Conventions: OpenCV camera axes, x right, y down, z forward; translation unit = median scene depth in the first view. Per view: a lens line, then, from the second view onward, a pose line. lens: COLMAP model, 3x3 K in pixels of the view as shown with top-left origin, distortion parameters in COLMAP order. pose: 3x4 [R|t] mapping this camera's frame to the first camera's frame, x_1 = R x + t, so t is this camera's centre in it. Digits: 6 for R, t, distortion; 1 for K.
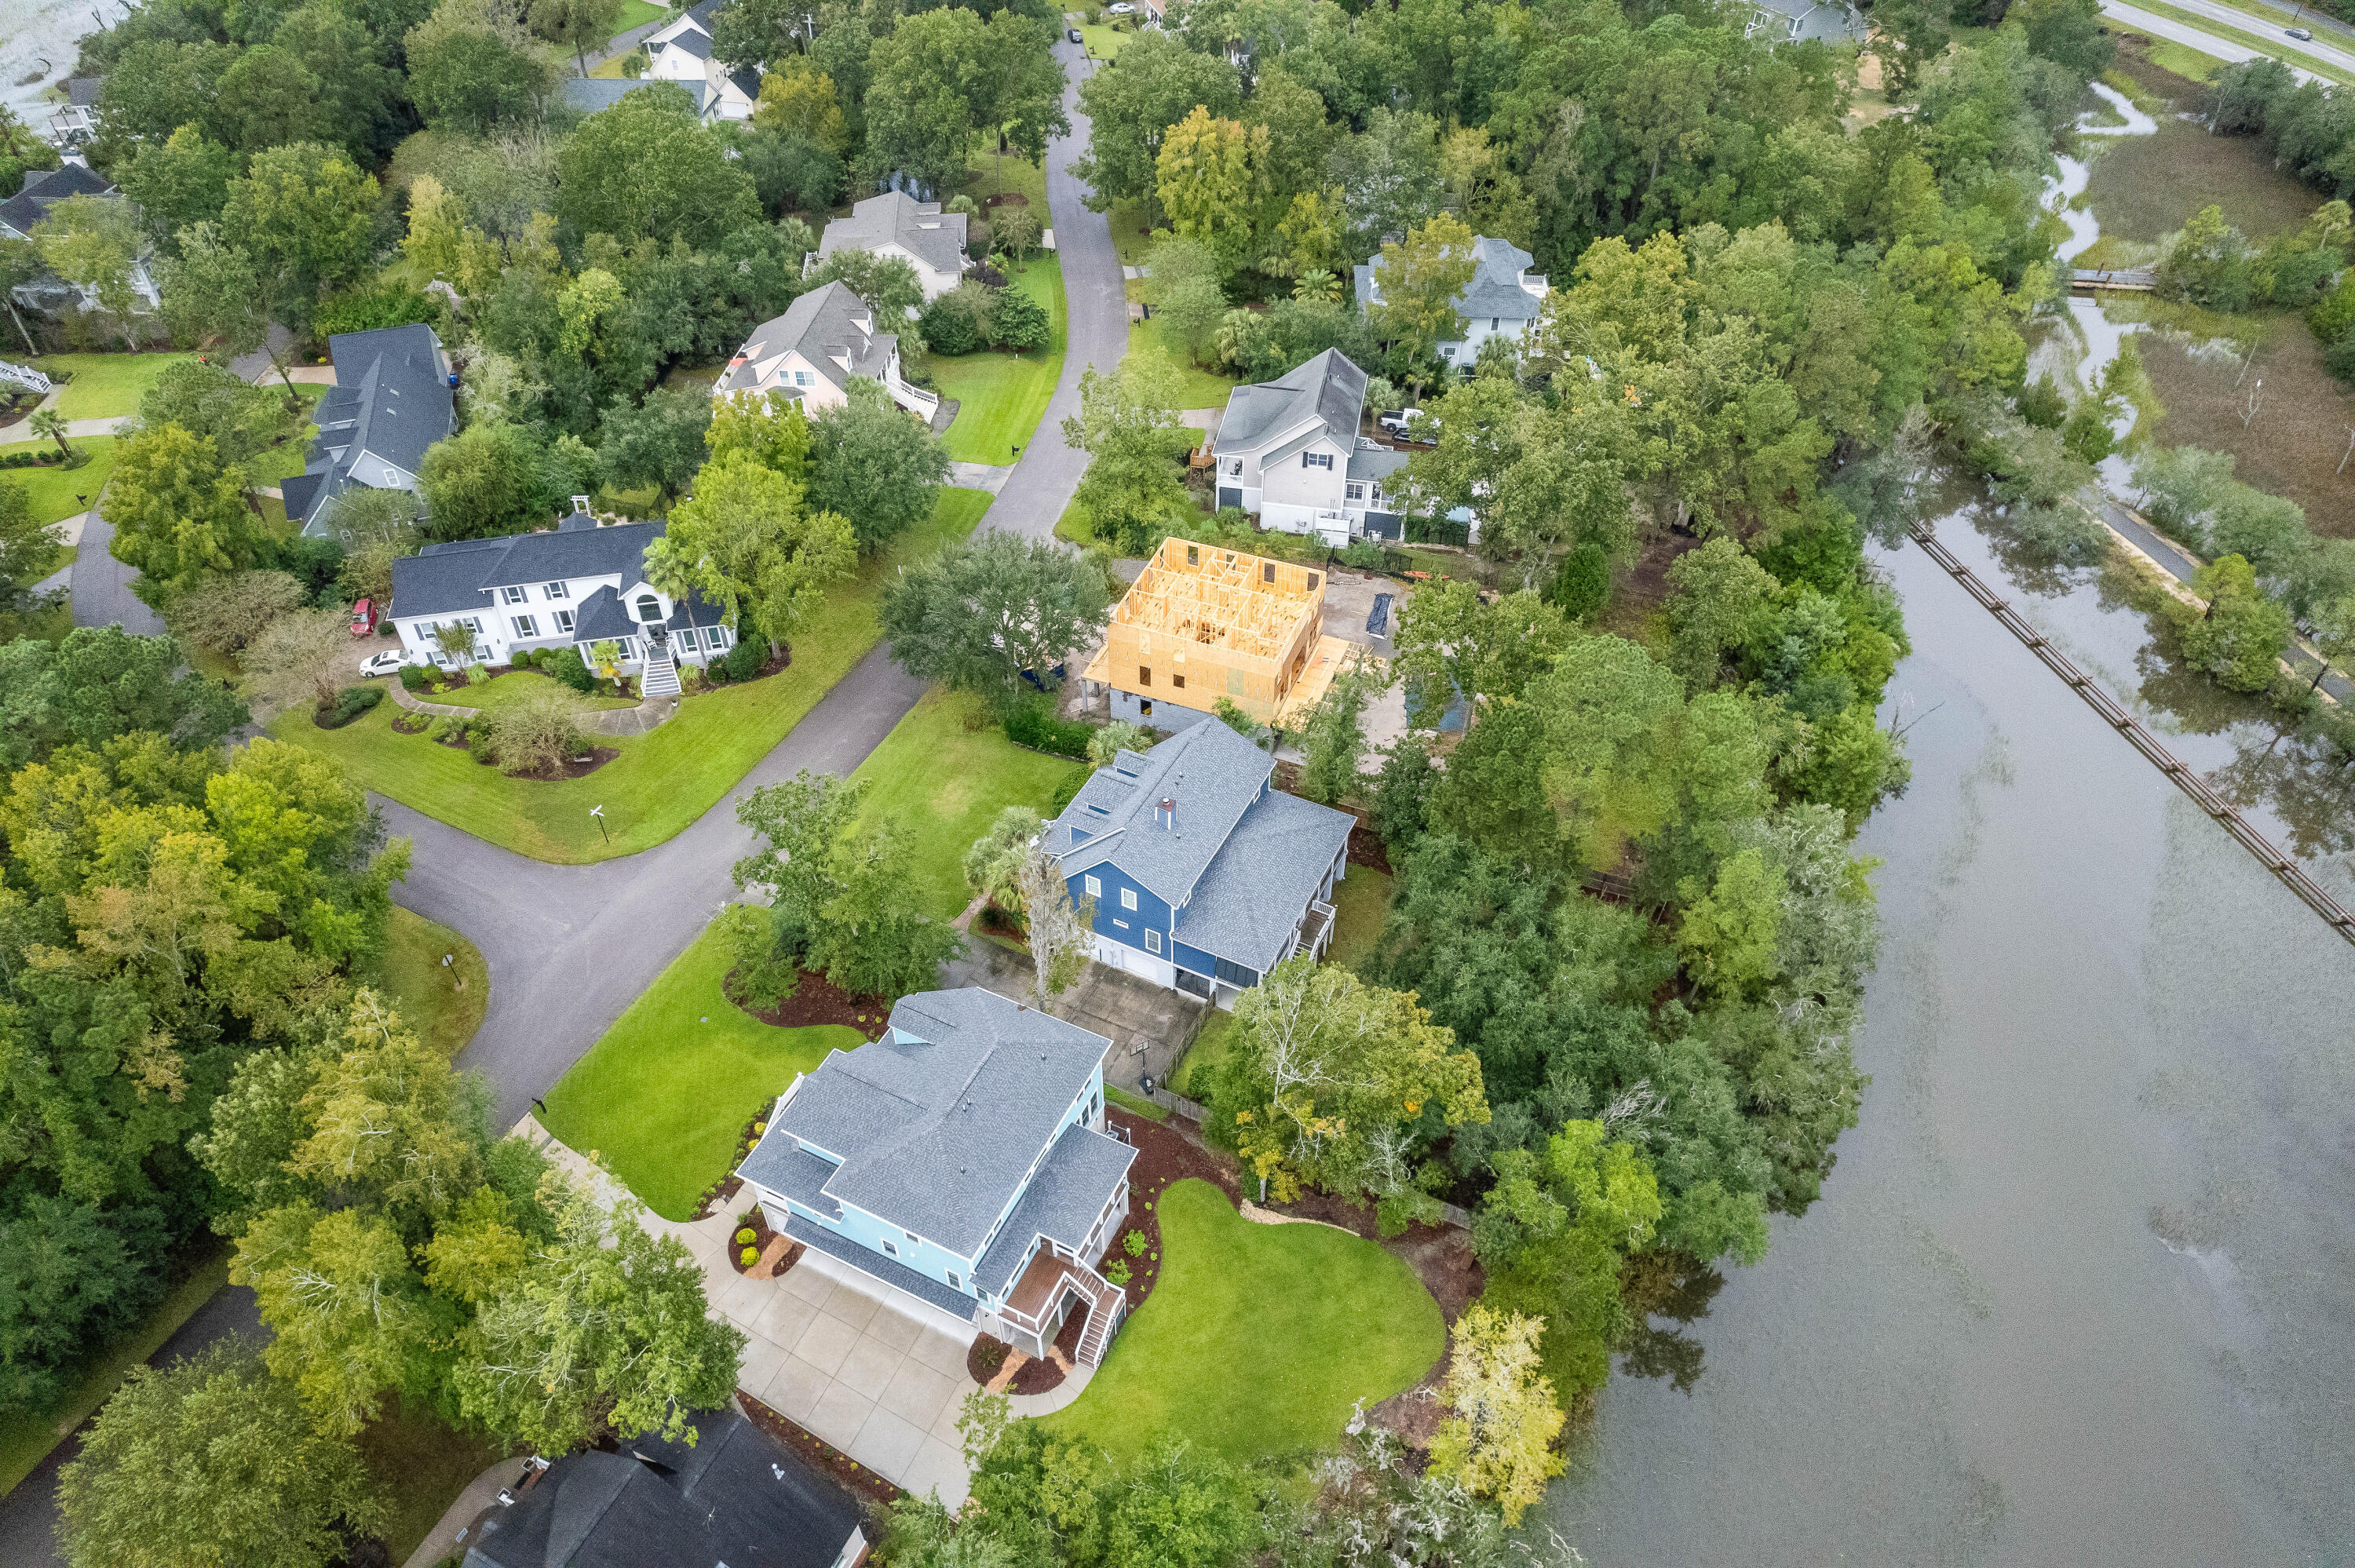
lens RADIAL K [[1514.3, 0, 1247.3], [0, 1514.3, 818.9], [0, 0, 1]] dist [-0.065991, 0.075692]
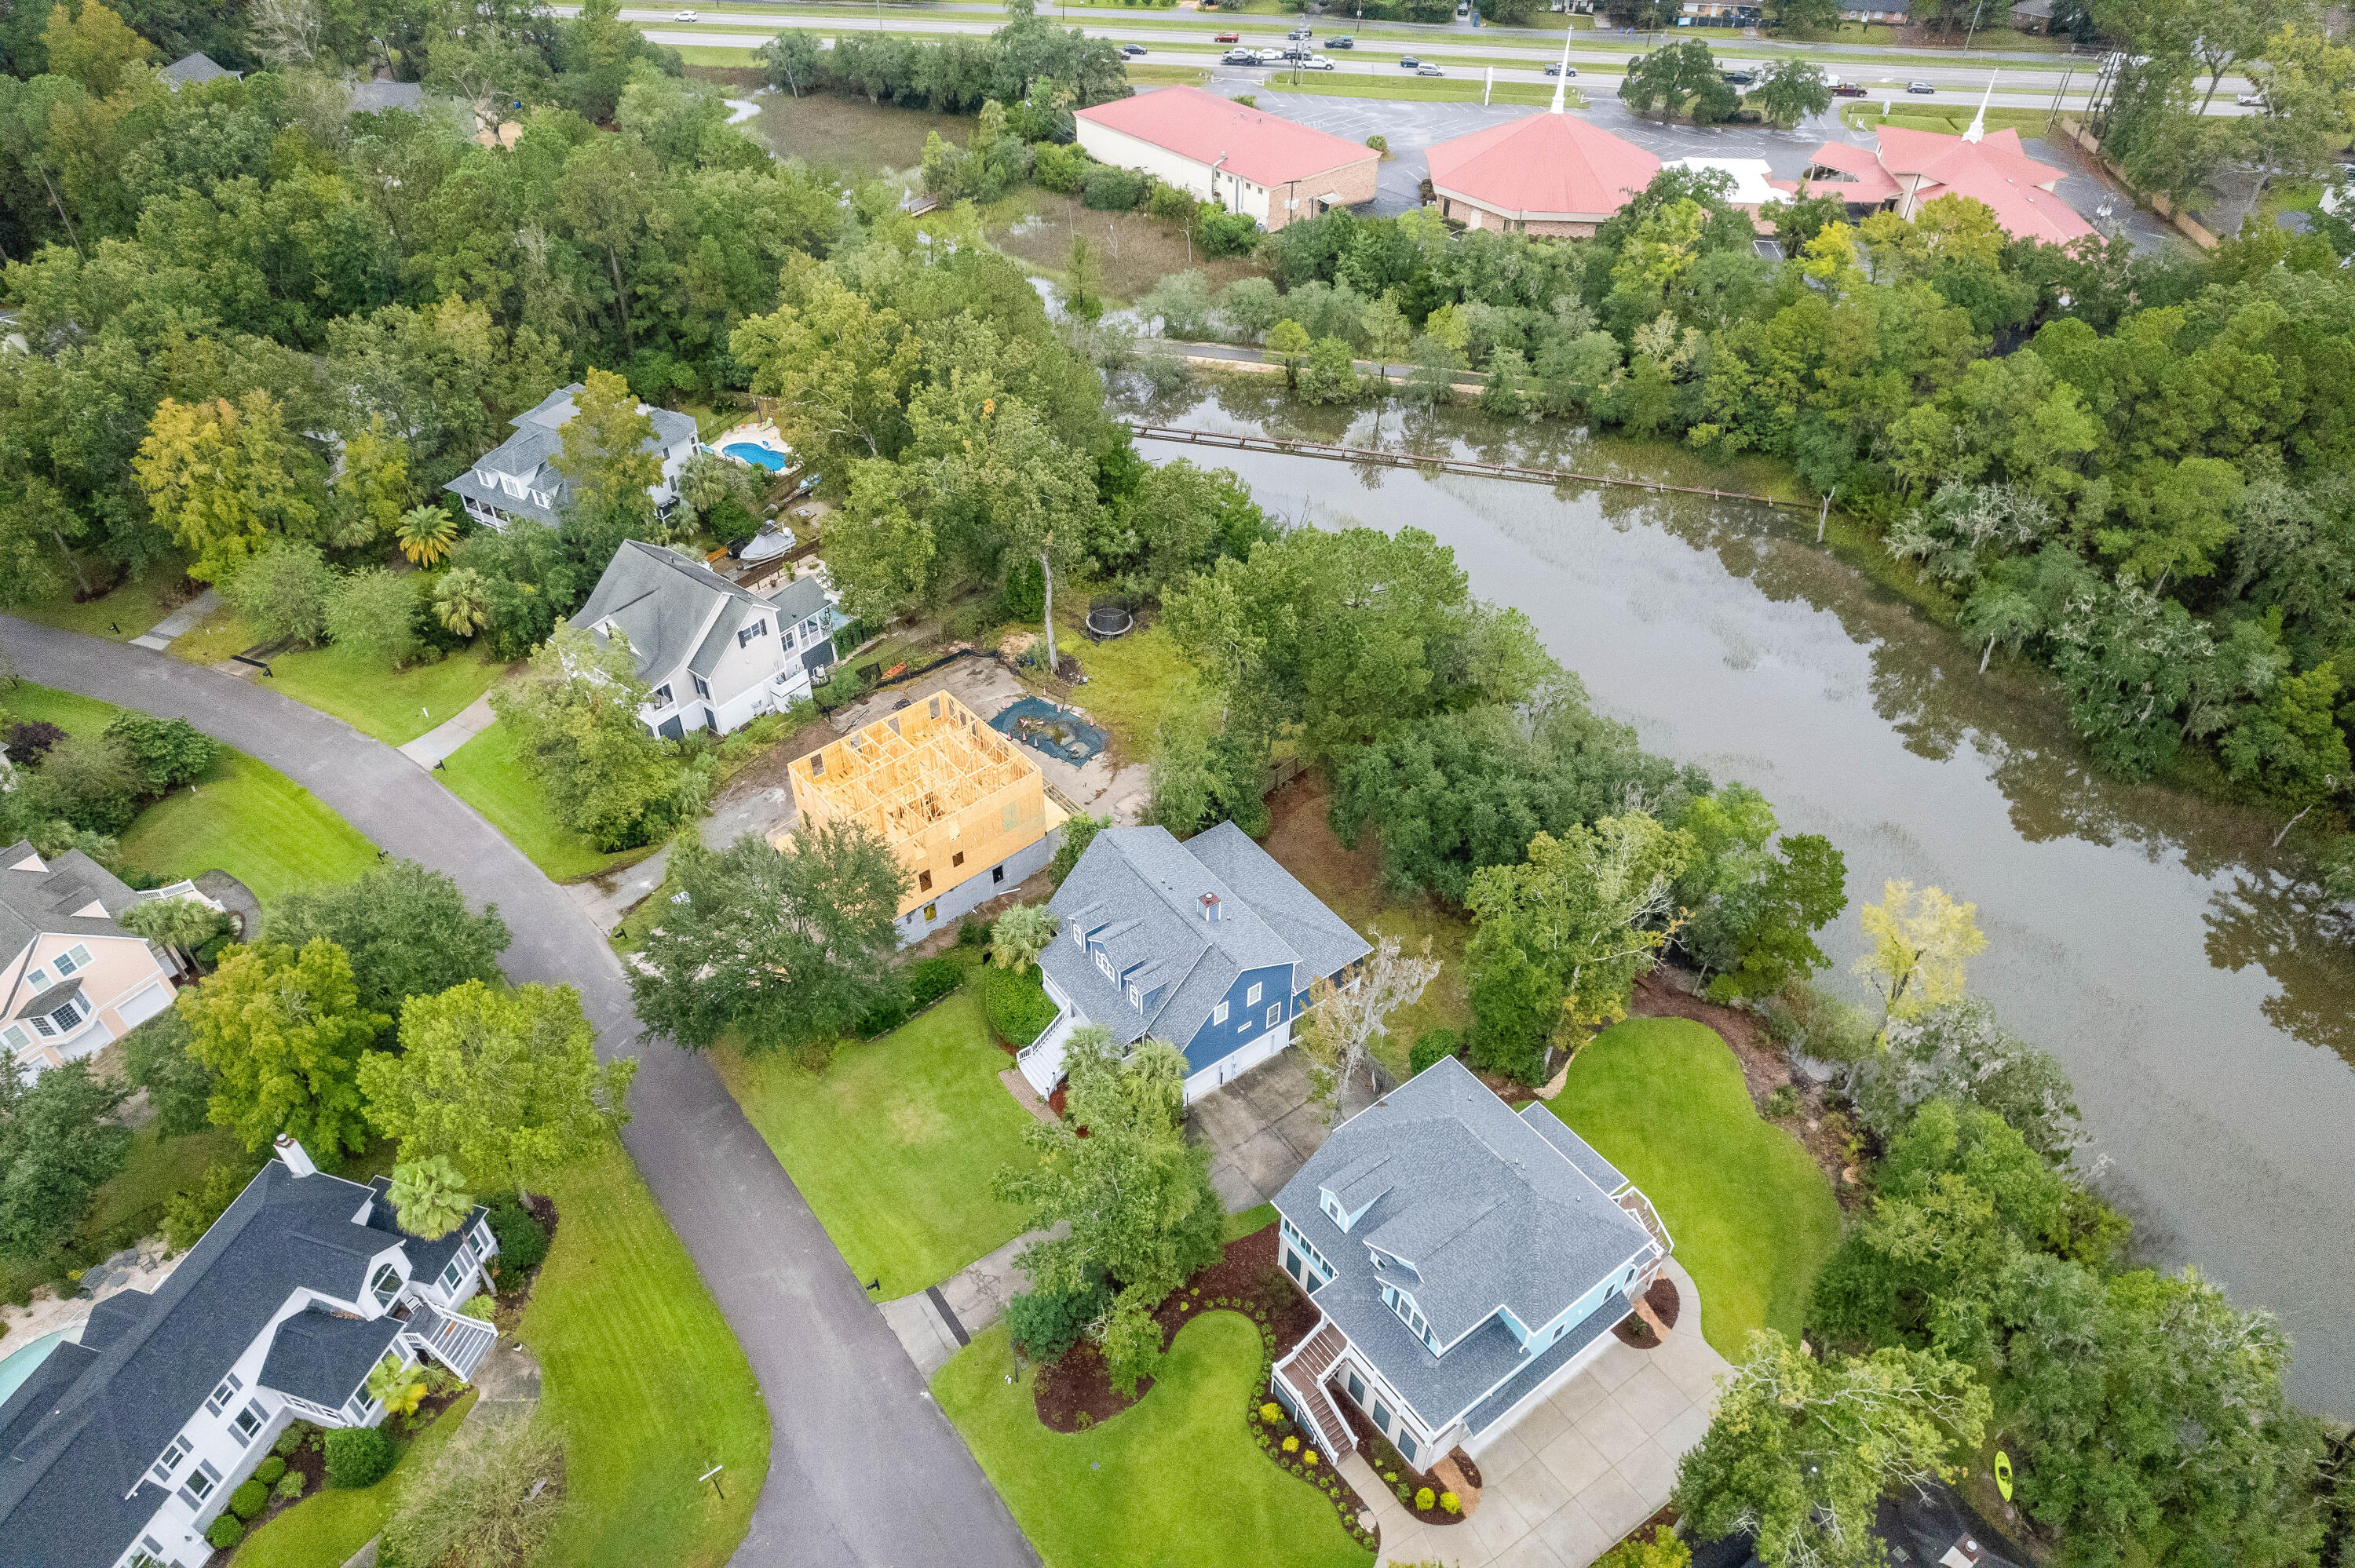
lens RADIAL K [[1485.0, 0, 1177.5], [0, 1485.0, 784.0], [0, 0, 1]] dist [-0.066959, 0.071643]
pose [[0.478004, -0.586915, 0.653486, -0.469448], [0.611178, 0.756588, 0.232457, -0.218950], [-0.630852, 0.288280, 0.720361, 0.218616]]
